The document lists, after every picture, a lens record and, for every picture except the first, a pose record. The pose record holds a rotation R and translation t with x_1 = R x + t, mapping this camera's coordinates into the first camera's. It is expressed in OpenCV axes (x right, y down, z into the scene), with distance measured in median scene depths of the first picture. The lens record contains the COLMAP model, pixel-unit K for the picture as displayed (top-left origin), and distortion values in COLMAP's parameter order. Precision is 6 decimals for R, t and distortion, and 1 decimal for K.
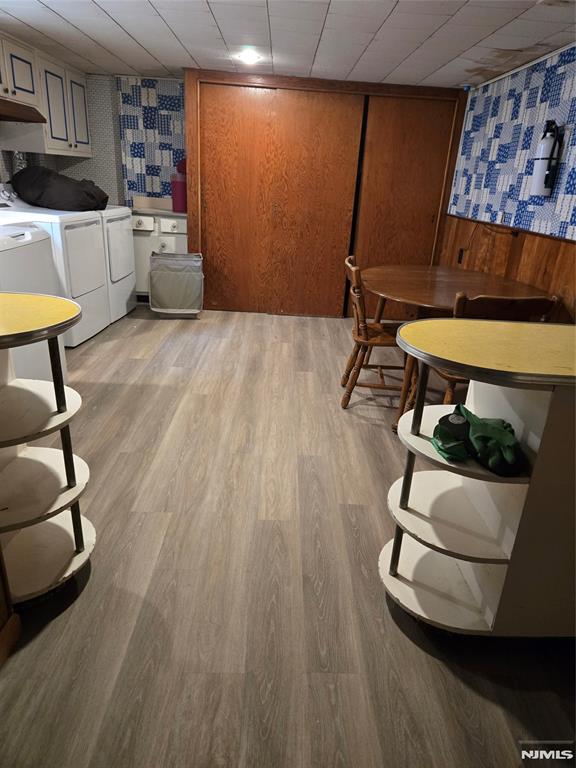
lens RADIAL K [[513.6, 0, 290.9], [0, 513.6, 381.5], [0, 0, 1]] dist [0.037227, -0.027656]
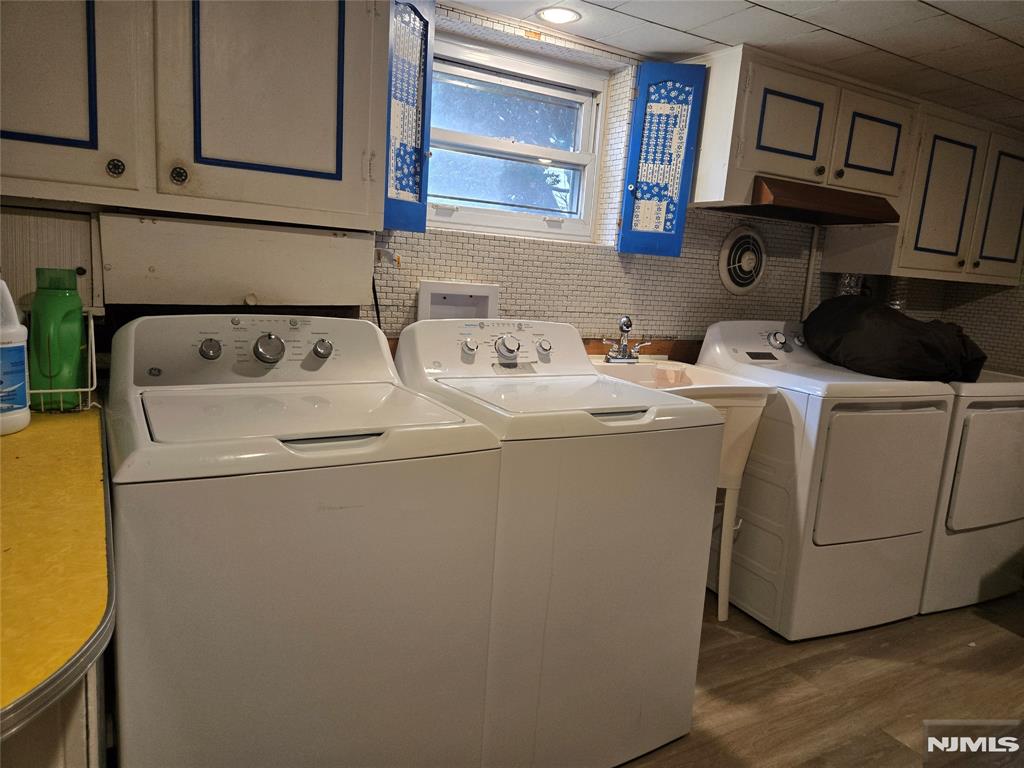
lens RADIAL K [[684.8, 0, 516.2], [0, 684.8, 390.3], [0, 0, 1]] dist [0.037227, -0.027656]
pose [[0.484389, 0.125743, -0.865769, -0.018450], [-0.360458, 0.930399, -0.066543, -0.145013], [0.797143, 0.344306, 0.496001, 0.391325]]
